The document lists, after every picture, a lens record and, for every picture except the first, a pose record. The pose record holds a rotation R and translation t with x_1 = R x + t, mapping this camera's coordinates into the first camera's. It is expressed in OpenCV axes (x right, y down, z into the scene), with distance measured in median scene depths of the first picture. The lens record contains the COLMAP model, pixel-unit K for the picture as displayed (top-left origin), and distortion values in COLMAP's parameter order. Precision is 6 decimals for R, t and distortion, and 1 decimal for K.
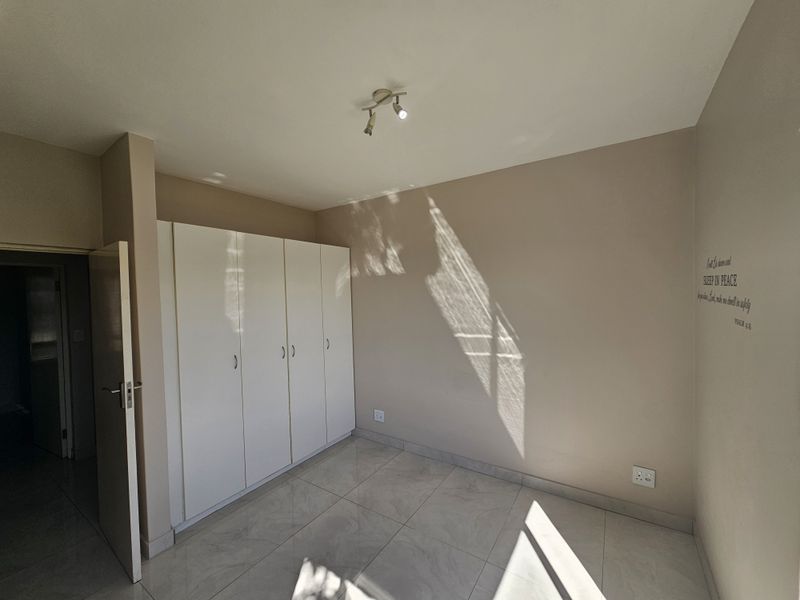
lens RADIAL K [[323.2, 0, 403.3], [0, 323.2, 298.5], [0, 0, 1]] dist [-0.002590, 0.000198]
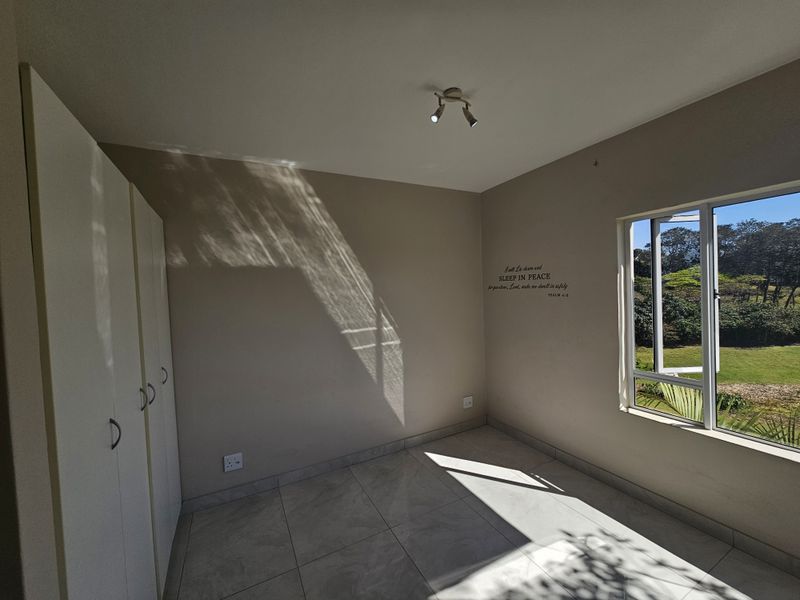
lens RADIAL K [[323.2, 0, 403.3], [0, 323.2, 298.5], [0, 0, 1]] dist [-0.002590, 0.000198]
pose [[0.487284, -0.016431, 0.873089, -0.620126], [0.048053, 0.998813, -0.008022, 0.029267], [-0.871920, 0.045863, 0.487495, 0.370218]]
